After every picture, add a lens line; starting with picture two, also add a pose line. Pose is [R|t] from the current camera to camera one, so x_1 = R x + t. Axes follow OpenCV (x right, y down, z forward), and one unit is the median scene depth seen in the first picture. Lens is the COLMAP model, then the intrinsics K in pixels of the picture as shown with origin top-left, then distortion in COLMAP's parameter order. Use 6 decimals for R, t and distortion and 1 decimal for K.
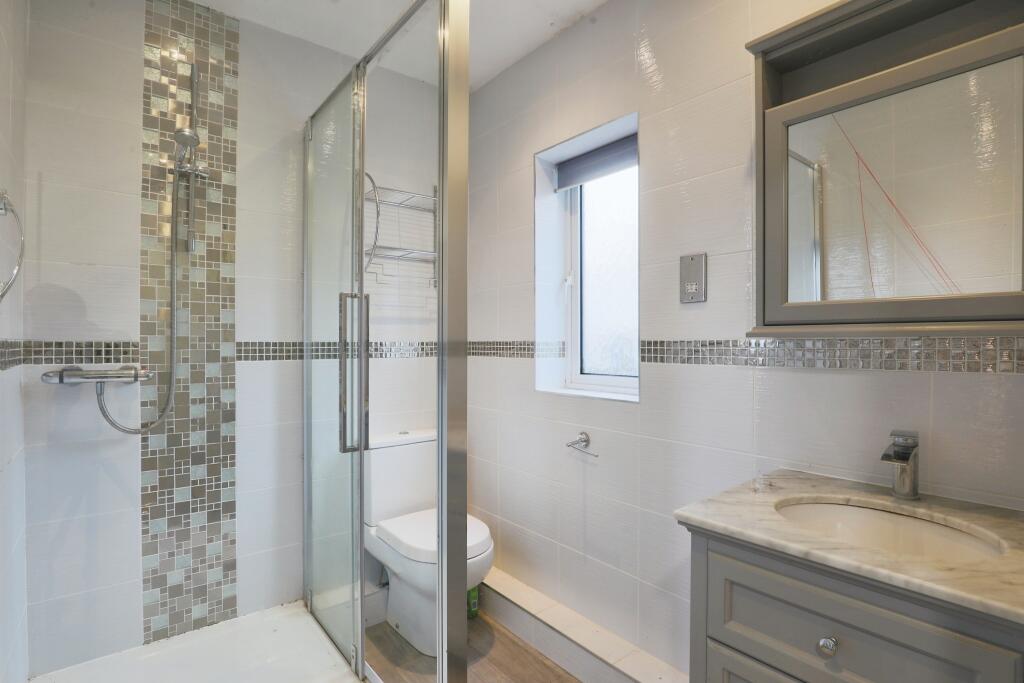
lens RADIAL K [[510.9, 0, 514.3], [0, 510.9, 335.5], [0, 0, 1]] dist [-0.036509, 0.001601]
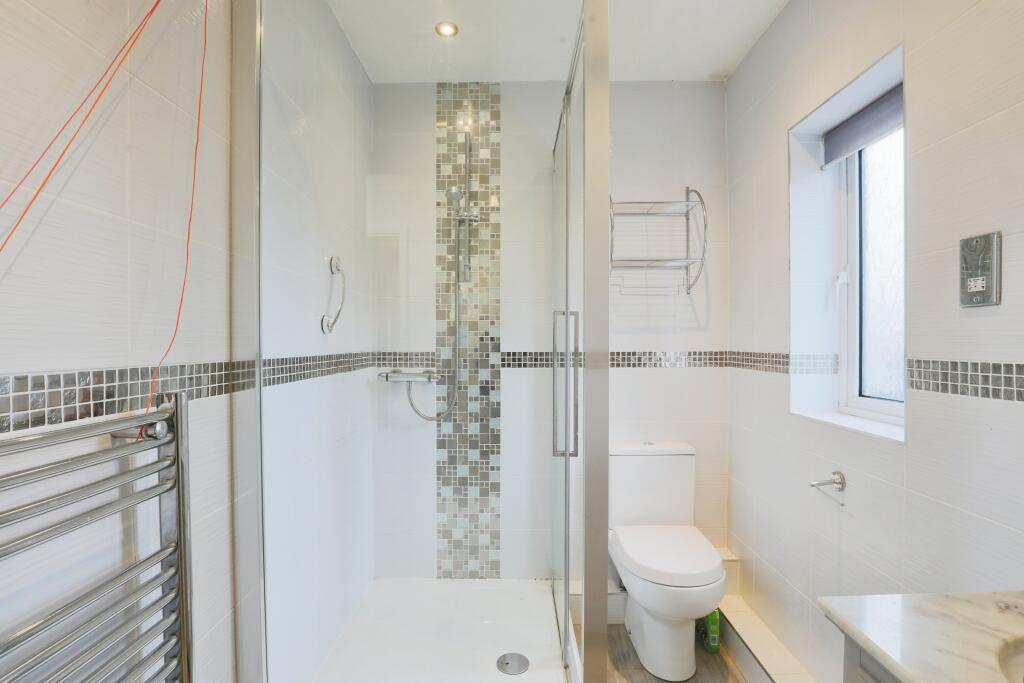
lens RADIAL K [[510.9, 0, 514.3], [0, 510.9, 335.5], [0, 0, 1]] dist [-0.036509, 0.001601]
pose [[0.764496, -0.005962, -0.644600, 0.273465], [0.011371, 0.999926, 0.004238, -0.032699], [0.644528, -0.010569, 0.764508, 0.087707]]
